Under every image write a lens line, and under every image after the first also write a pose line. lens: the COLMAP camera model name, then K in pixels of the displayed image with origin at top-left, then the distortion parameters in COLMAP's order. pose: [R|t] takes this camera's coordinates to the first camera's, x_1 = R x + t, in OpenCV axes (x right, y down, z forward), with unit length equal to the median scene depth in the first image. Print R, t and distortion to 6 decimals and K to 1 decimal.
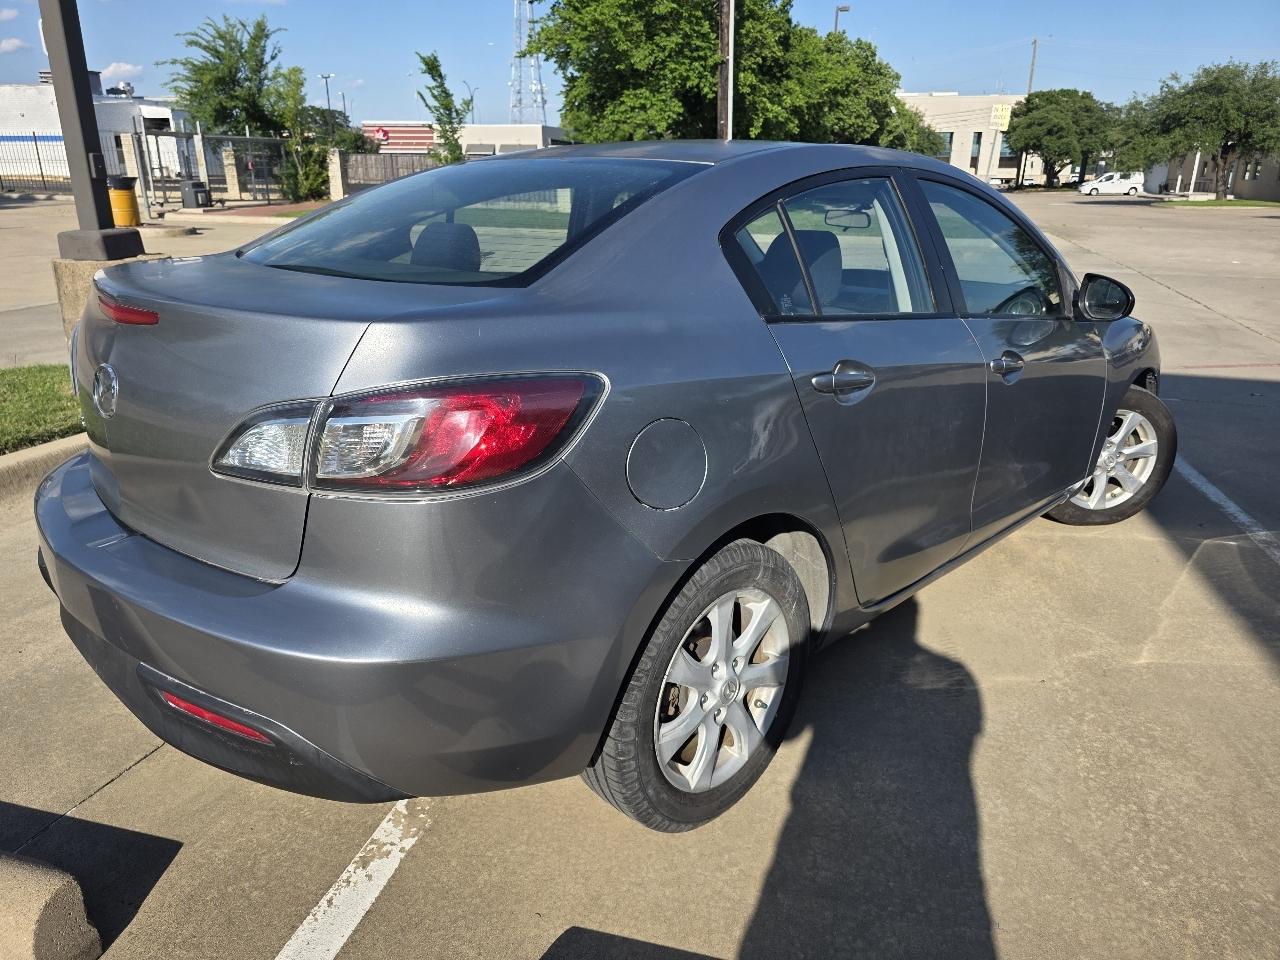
lens RADIAL K [[863.9, 0, 641.4], [0, 863.9, 475.5], [0, 0, 1]] dist [0.042231, -0.040072]
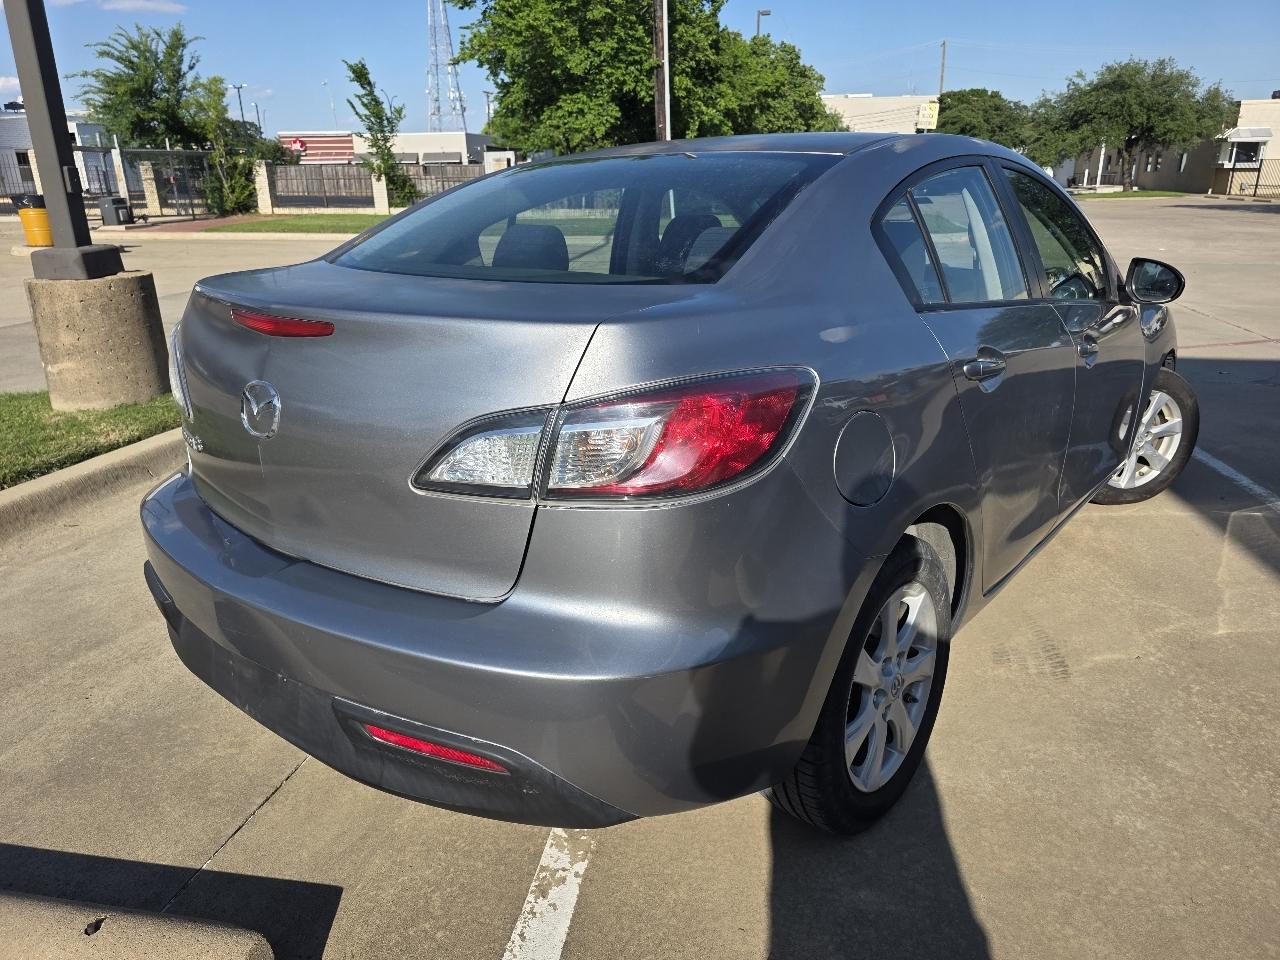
lens RADIAL K [[864.2, 0, 646.7], [0, 864.2, 475.9], [0, 0, 1]] dist [0.040576, -0.037595]
pose [[0.995760, -0.049755, 0.077376, -0.021133], [0.050141, 0.998737, -0.003051, -0.000195], [-0.077127, 0.006918, 0.996997, 0.002988]]
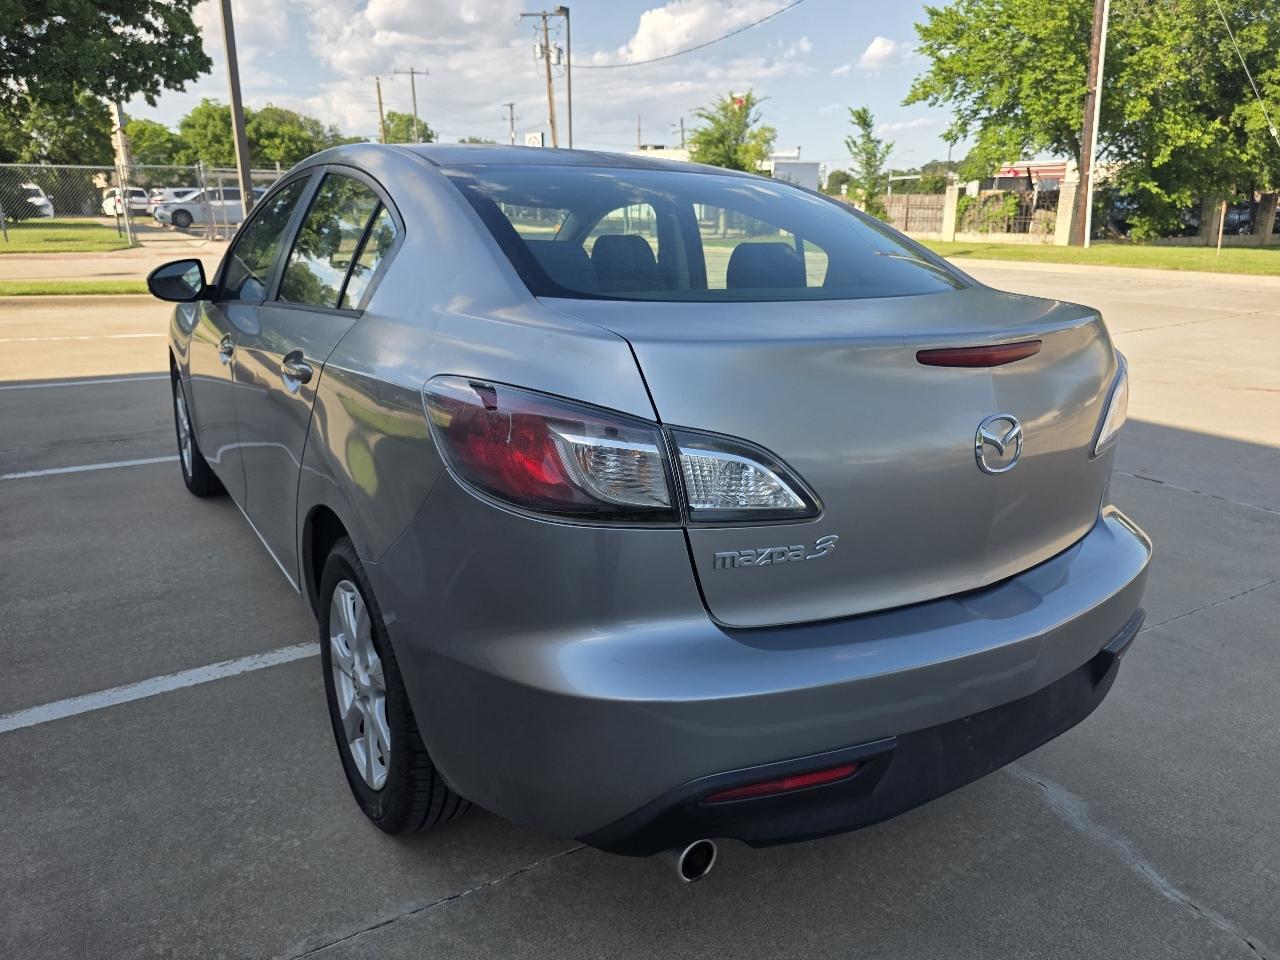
lens RADIAL K [[871.7, 0, 635.2], [0, 871.7, 474.5], [0, 0, 1]] dist [0.038010, -0.036176]
pose [[0.736716, 0.190968, -0.648677, 0.438445], [-0.221724, 0.974479, 0.035066, 0.018381], [0.638818, 0.117993, 0.760256, -0.021783]]
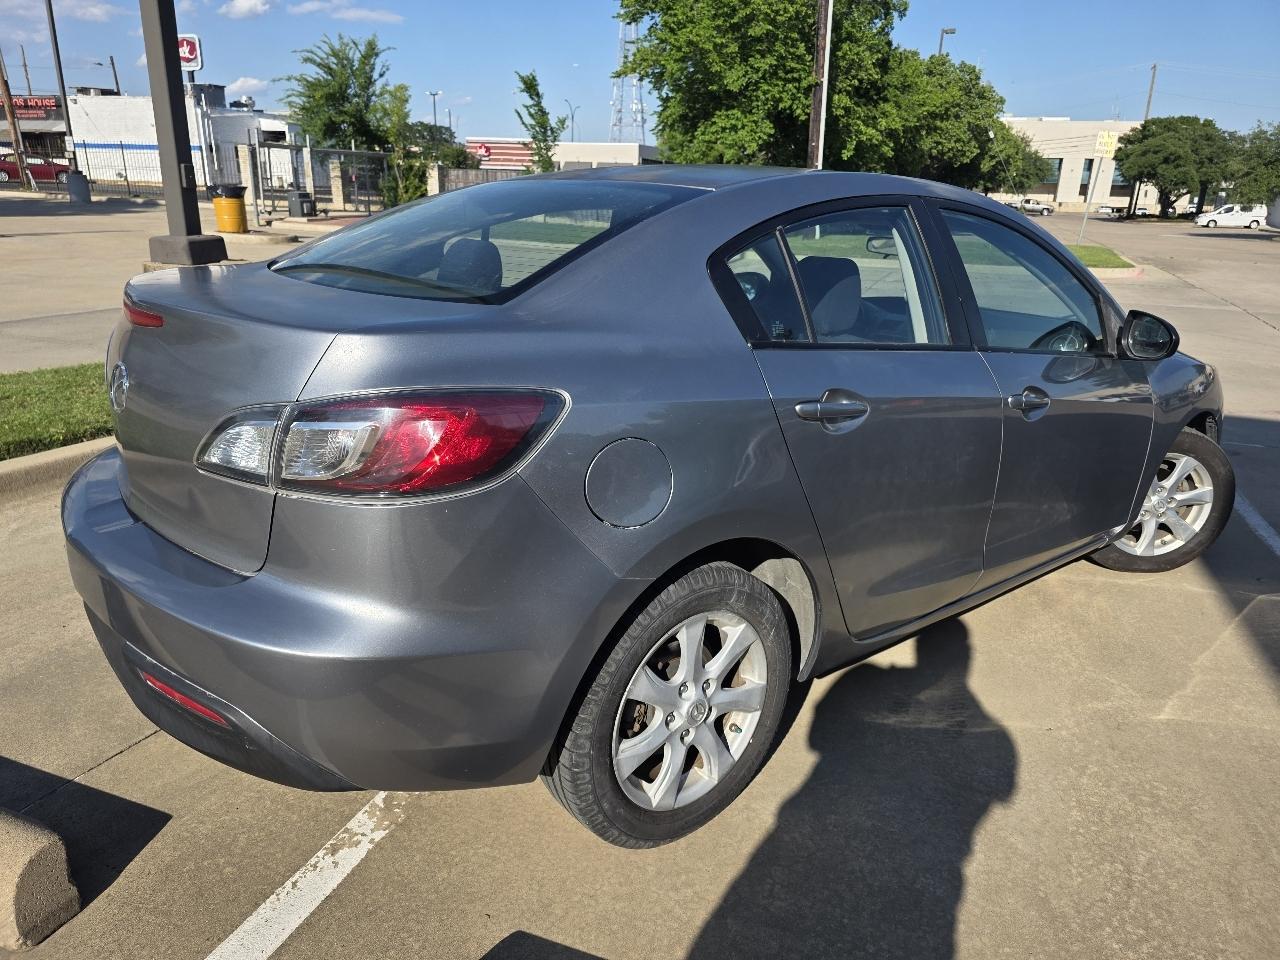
lens RADIAL K [[862.9, 0, 642.1], [0, 862.9, 483.9], [0, 0, 1]] dist [0.043139, -0.040459]
pose [[0.994400, 0.053904, -0.090903, 0.009886], [-0.054865, 0.998461, -0.008102, -0.000356], [0.090326, 0.013044, 0.995827, -0.000730]]
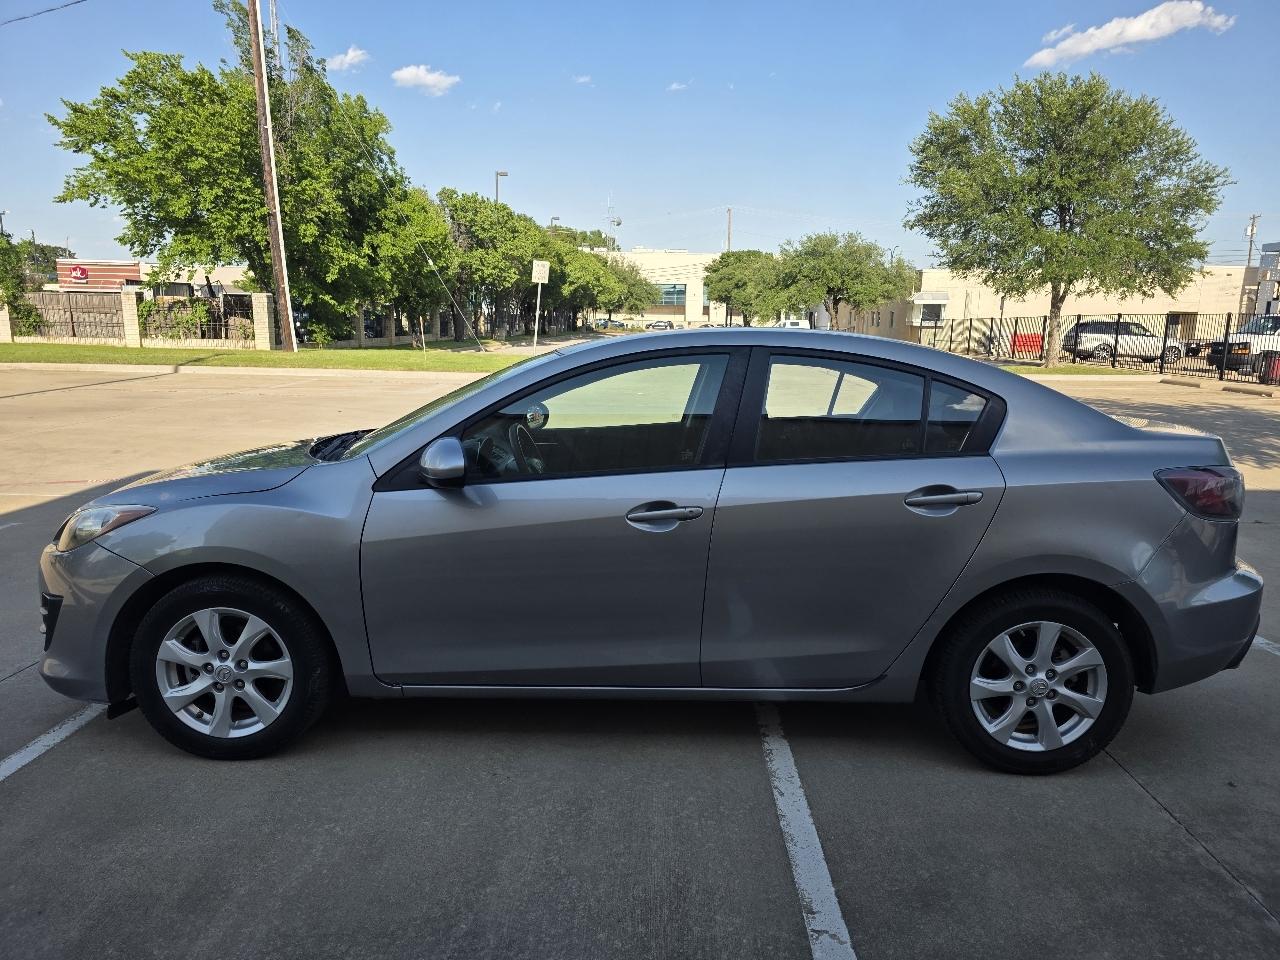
lens RADIAL K [[869.3, 0, 654.2], [0, 869.3, 487.0], [0, 0, 1]] dist [0.042365, -0.040075]
pose [[0.969167, -0.038218, 0.243422, 0.274373], [0.072497, 0.988399, -0.133459, 0.031387], [-0.235498, 0.146992, 0.960695, -0.091115]]
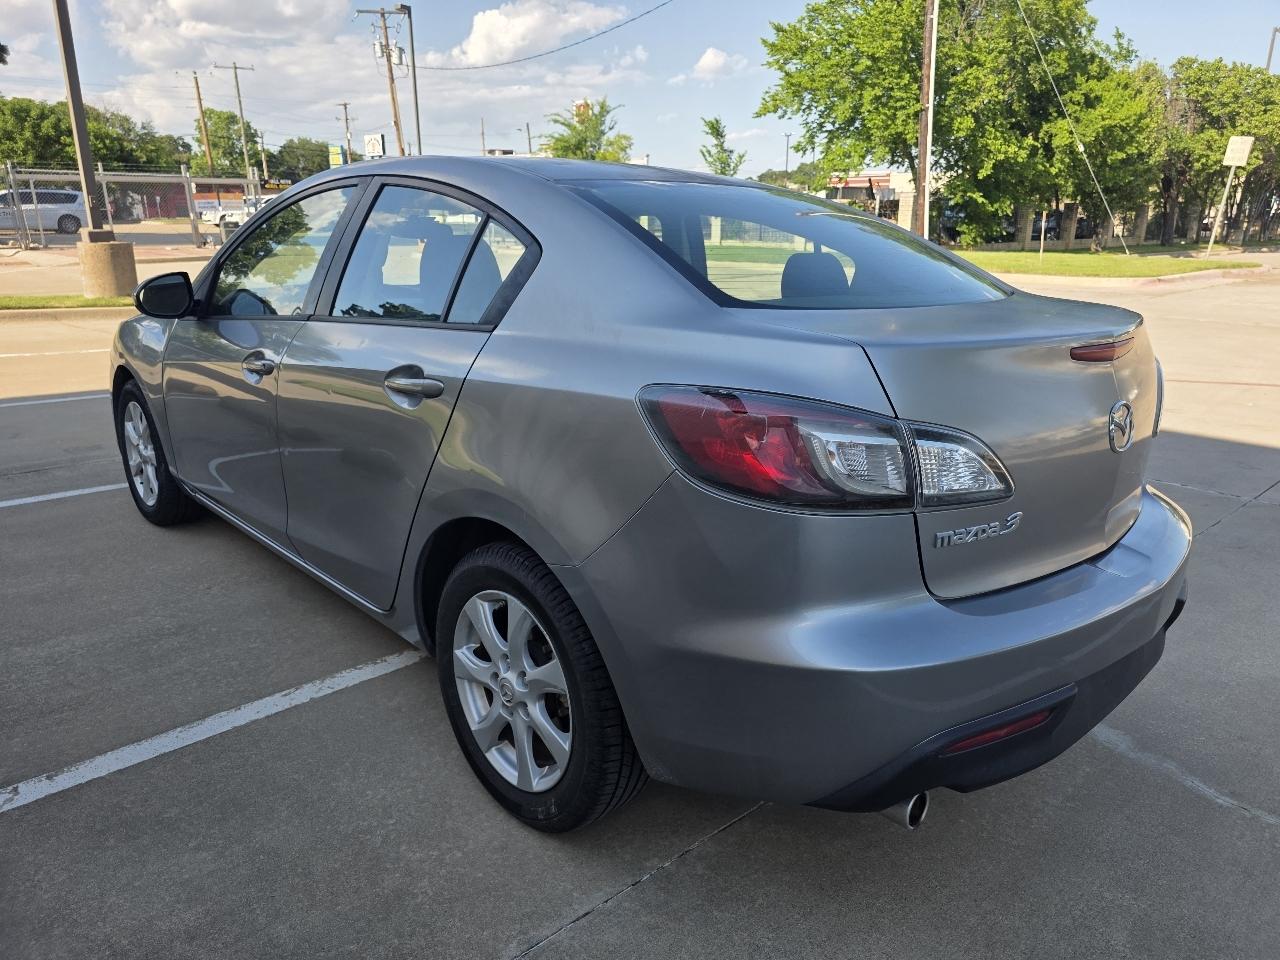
lens RADIAL K [[869.3, 0, 654.2], [0, 869.3, 487.0], [0, 0, 1]] dist [0.042365, -0.040075]
pose [[0.851163, 0.152677, -0.502207, 0.419059], [-0.173033, 0.984897, 0.006157, 0.024449], [0.495562, 0.081658, 0.864726, -0.041728]]
